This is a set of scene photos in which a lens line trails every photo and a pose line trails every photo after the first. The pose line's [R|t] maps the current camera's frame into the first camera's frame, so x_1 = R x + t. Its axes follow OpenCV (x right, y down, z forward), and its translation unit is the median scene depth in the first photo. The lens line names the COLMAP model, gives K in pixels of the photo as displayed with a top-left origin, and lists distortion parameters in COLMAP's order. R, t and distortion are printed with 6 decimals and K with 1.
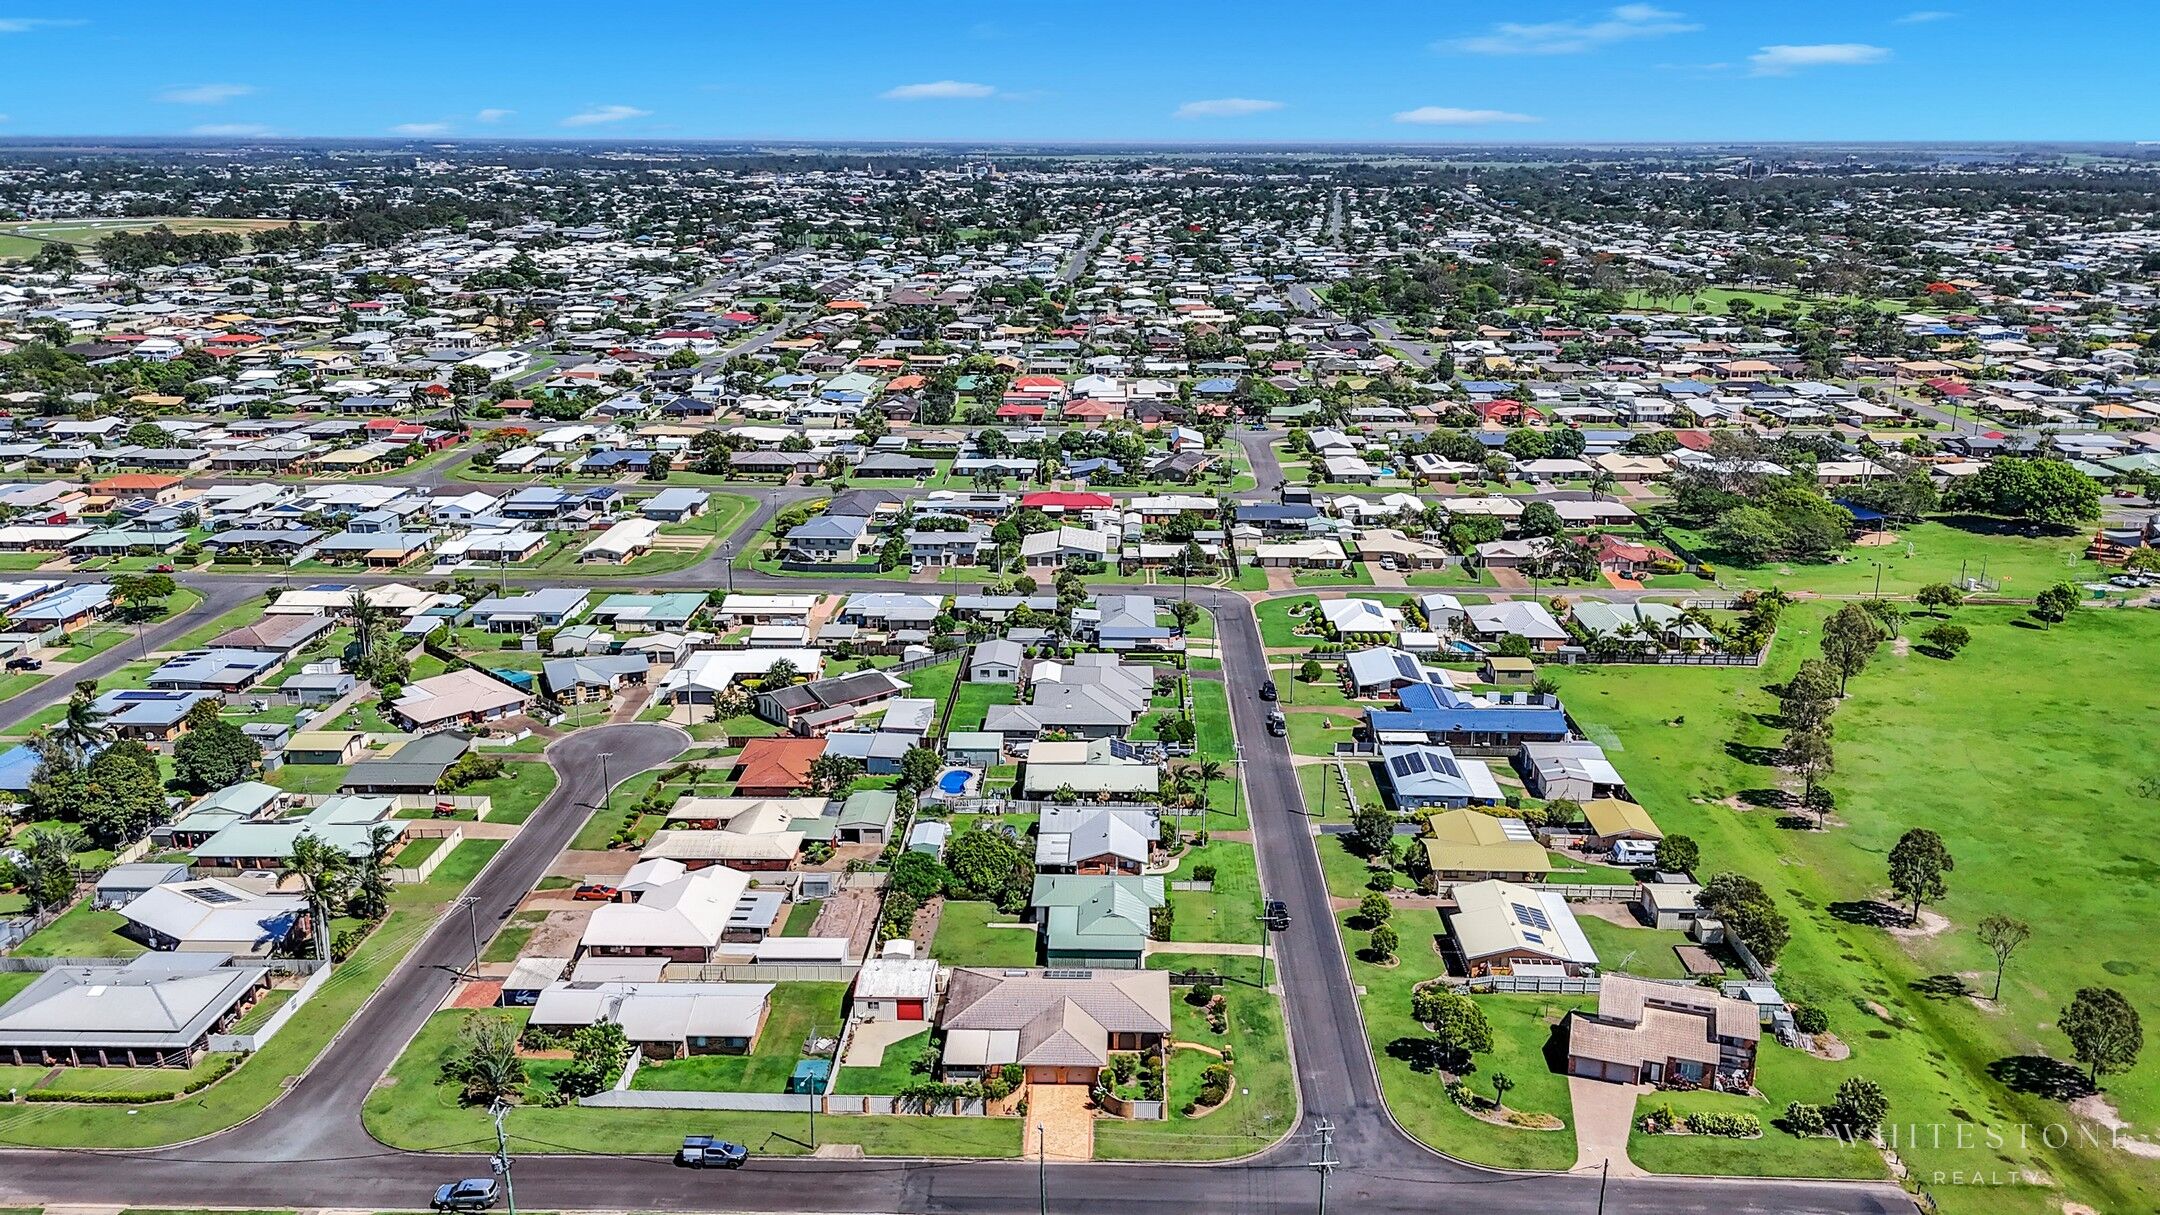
lens RADIAL K [[1573.5, 0, 1080.0], [0, 1573.5, 607.5], [0, 0, 1]] dist [0.113556, -0.220558]
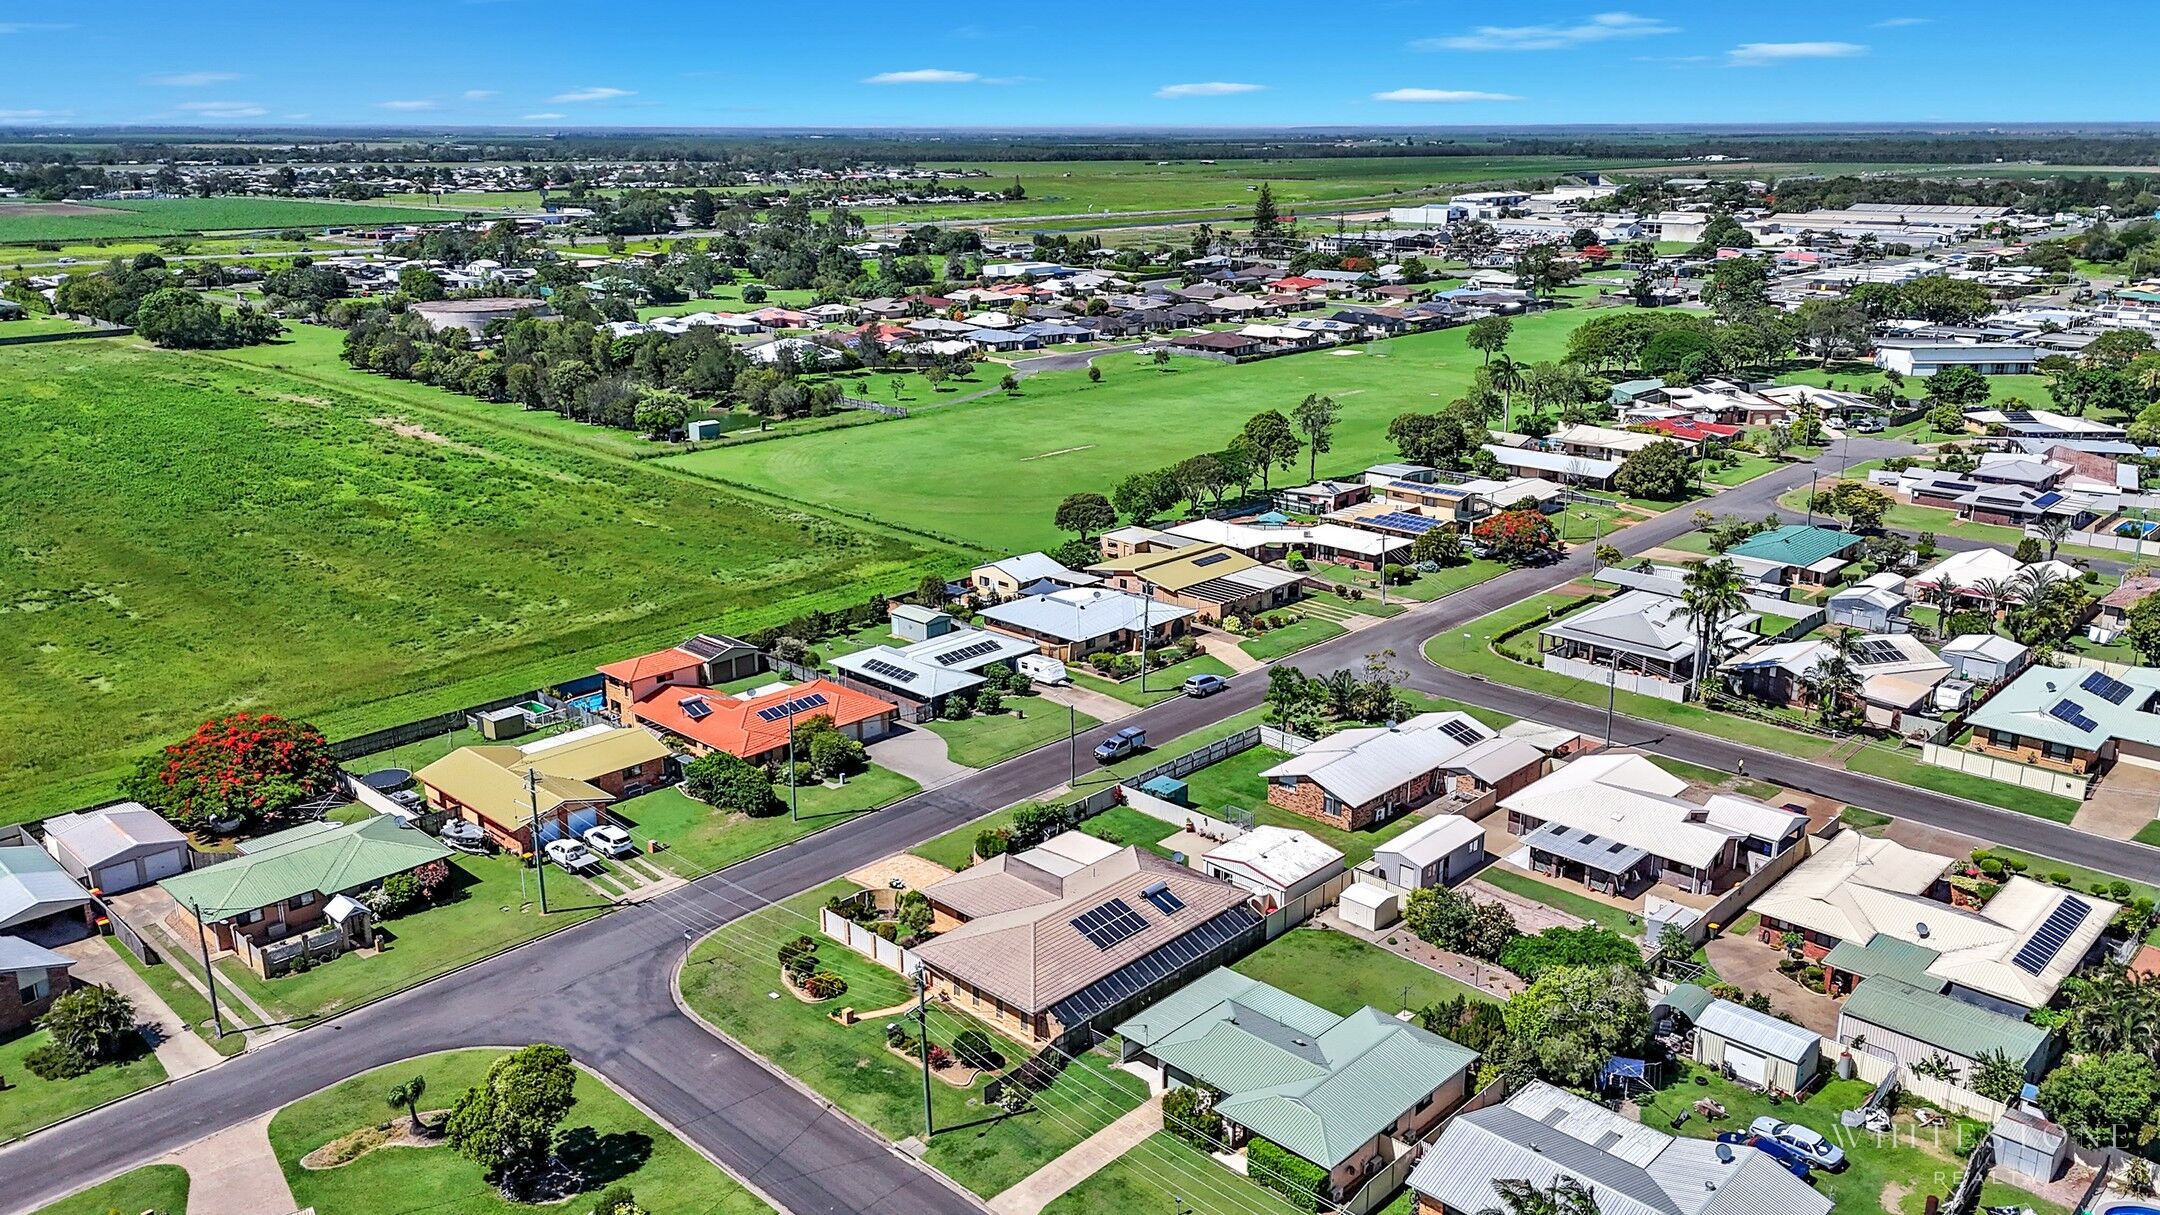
lens RADIAL K [[1581.2, 0, 1089.9], [0, 1581.2, 684.3], [0, 0, 1]] dist [0.081646, -0.074185]
pose [[-0.668999, 0.236451, -0.704650, 0.308792], [-0.220215, 0.842426, 0.491756, -0.119143], [0.709891, 0.484159, -0.511512, 0.929639]]
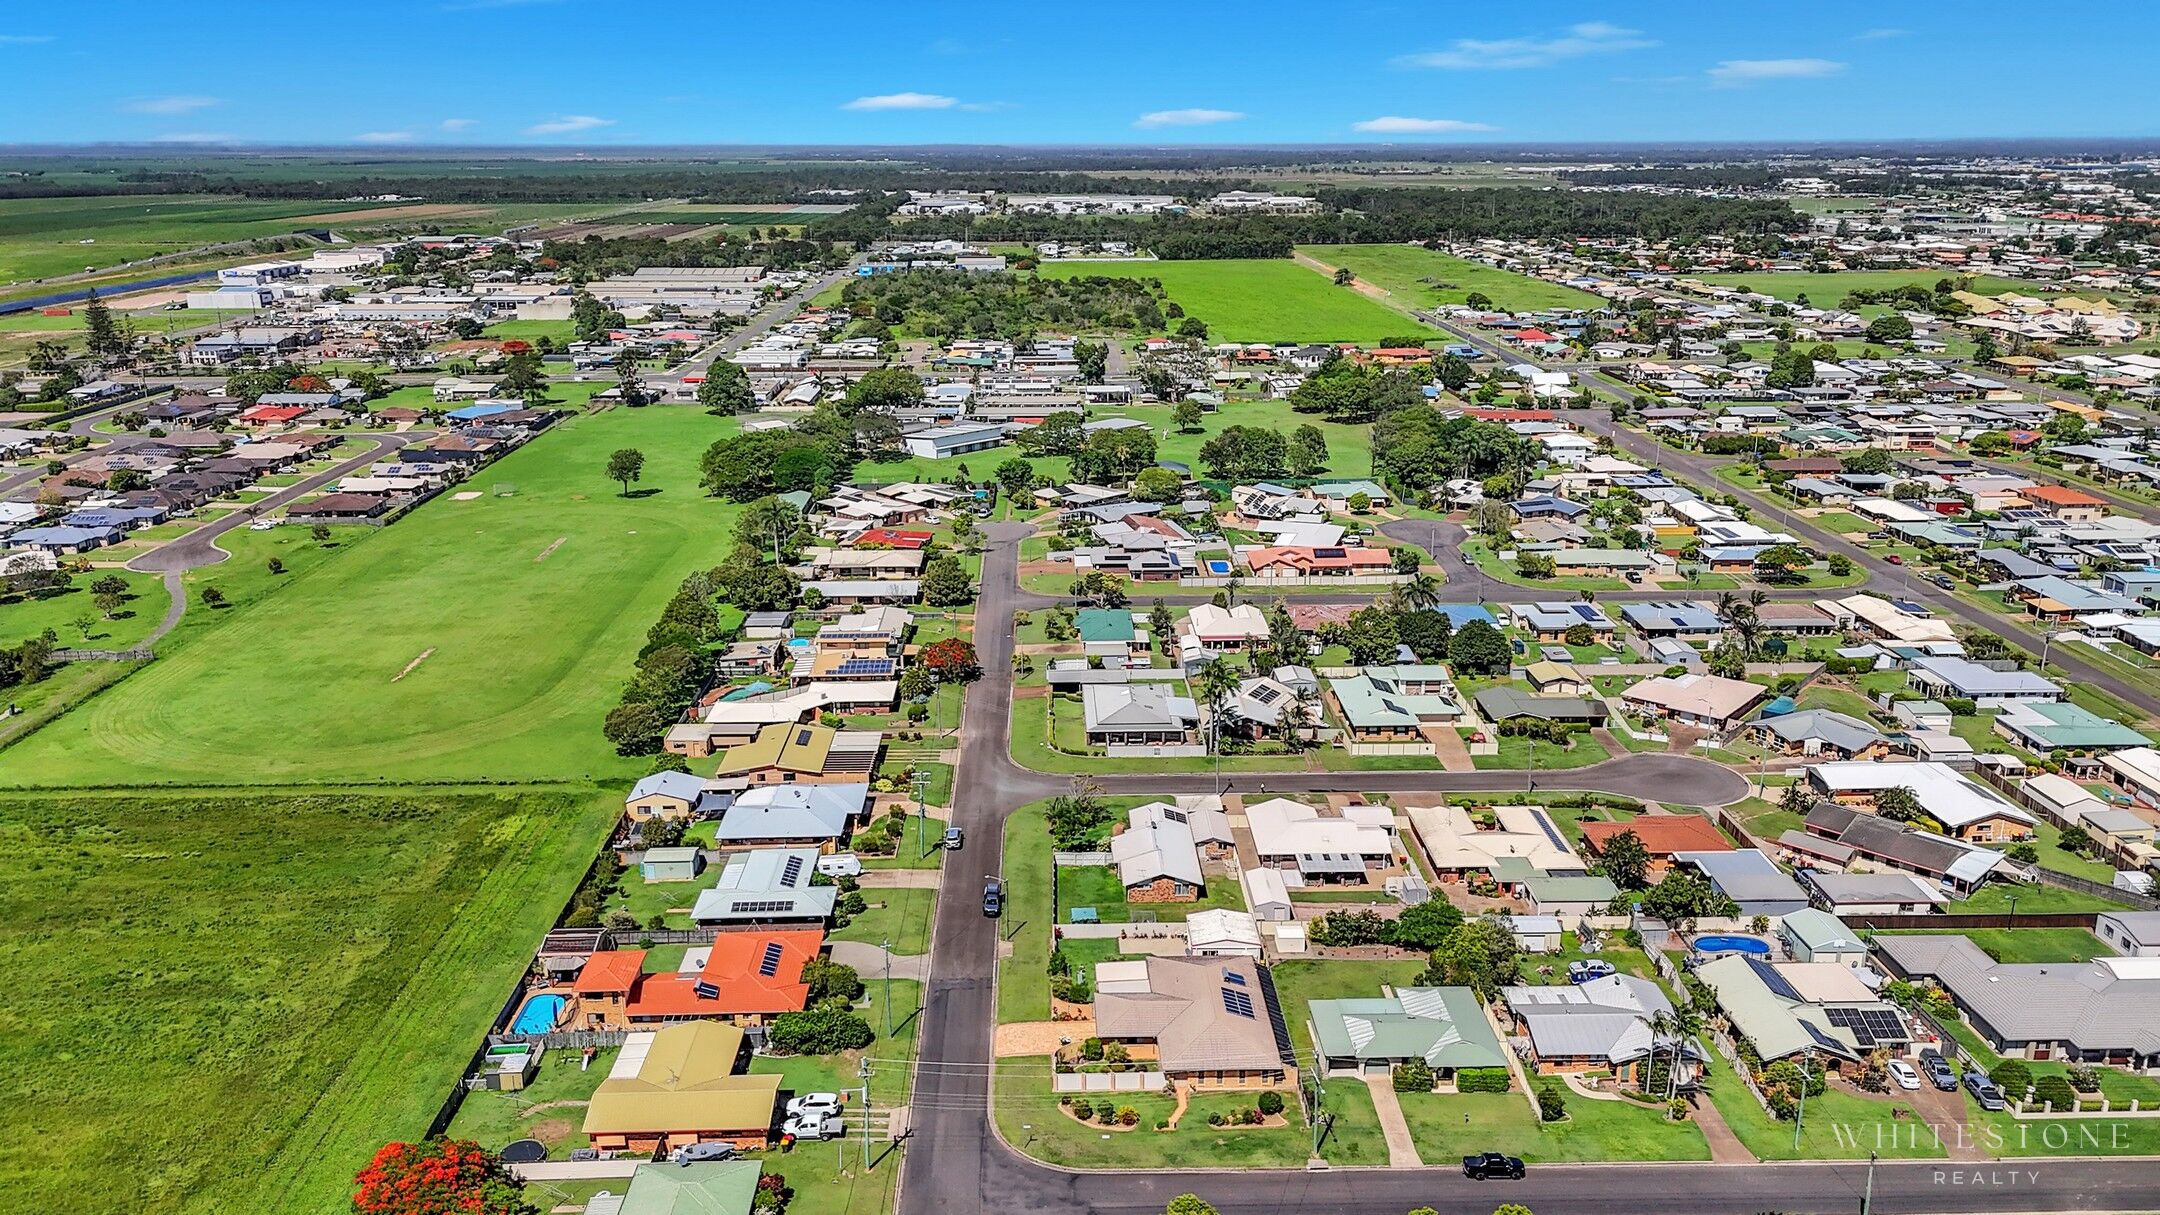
lens RADIAL K [[1581.2, 0, 1089.9], [0, 1581.2, 684.3], [0, 0, 1]] dist [0.081646, -0.074185]
pose [[0.049316, 0.312008, -0.948799, 0.623558], [-0.281421, 0.915807, 0.286531, -0.149143], [0.958316, 0.252881, 0.132969, 0.533835]]
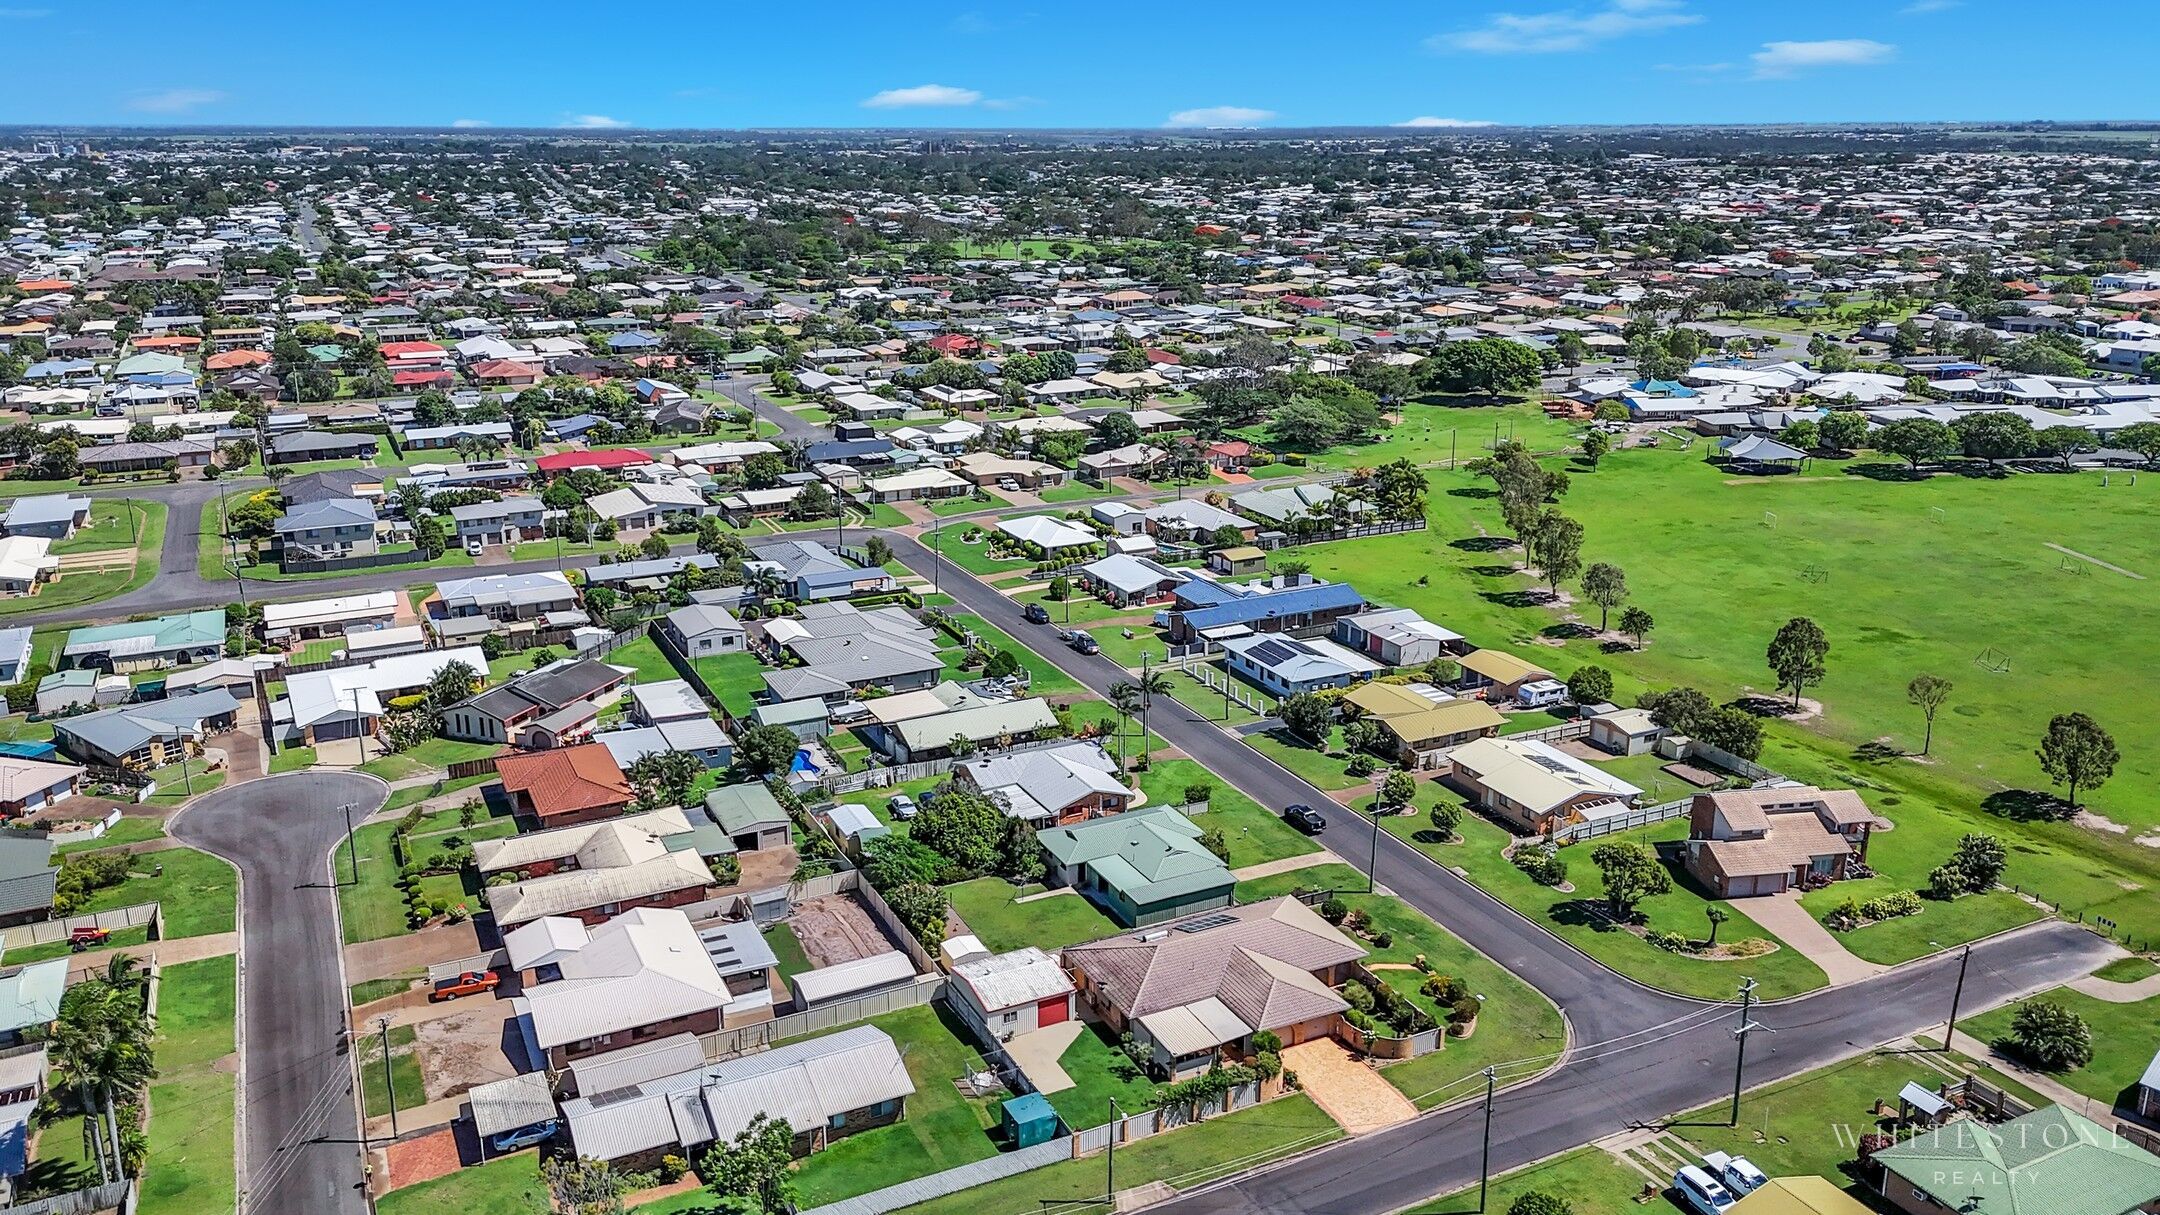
lens RADIAL K [[1612.0, 0, 1063.0], [0, 1612.0, 611.9], [0, 0, 1]] dist [0.128568, -0.219102]
pose [[0.883343, -0.138222, 0.447883, -0.309271], [0.137024, 0.989940, 0.035261, 0.024867], [-0.448251, 0.030223, 0.893397, 0.206877]]
